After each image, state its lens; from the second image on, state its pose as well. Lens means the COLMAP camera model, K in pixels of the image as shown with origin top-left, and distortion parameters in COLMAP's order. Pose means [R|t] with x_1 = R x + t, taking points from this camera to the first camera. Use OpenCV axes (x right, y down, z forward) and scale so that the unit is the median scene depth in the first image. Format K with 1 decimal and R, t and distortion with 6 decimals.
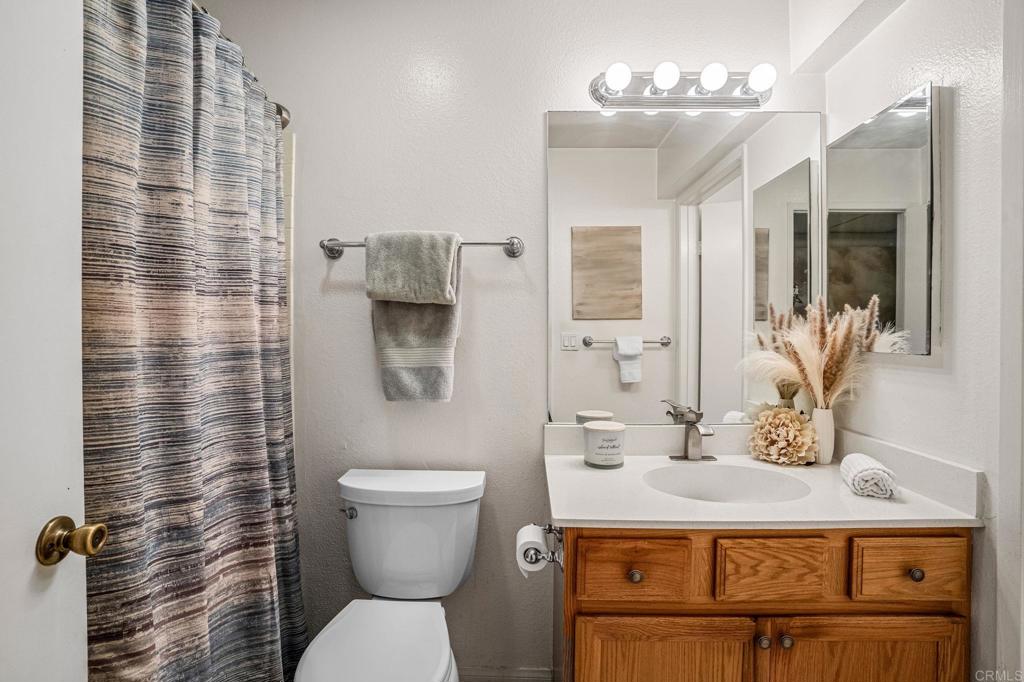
lens RADIAL K [[497.1, 0, 486.9], [0, 497.1, 332.7], [0, 0, 1]] dist [-0.036278, 0.019262]
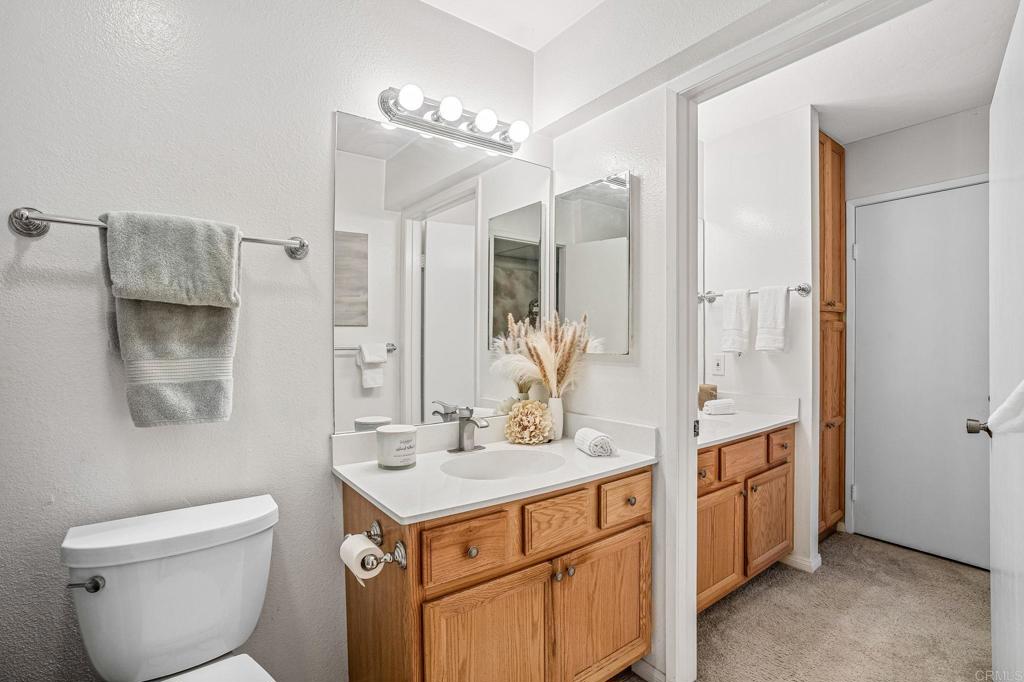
lens RADIAL K [[497.1, 0, 535.3], [0, 497.1, 339.1], [0, 0, 1]] dist [-0.036278, 0.019262]
pose [[0.779260, -0.002580, 0.626695, -0.194761], [0.003112, 0.999995, 0.000247, -0.000818], [-0.626693, 0.001758, 0.779264, 0.006942]]
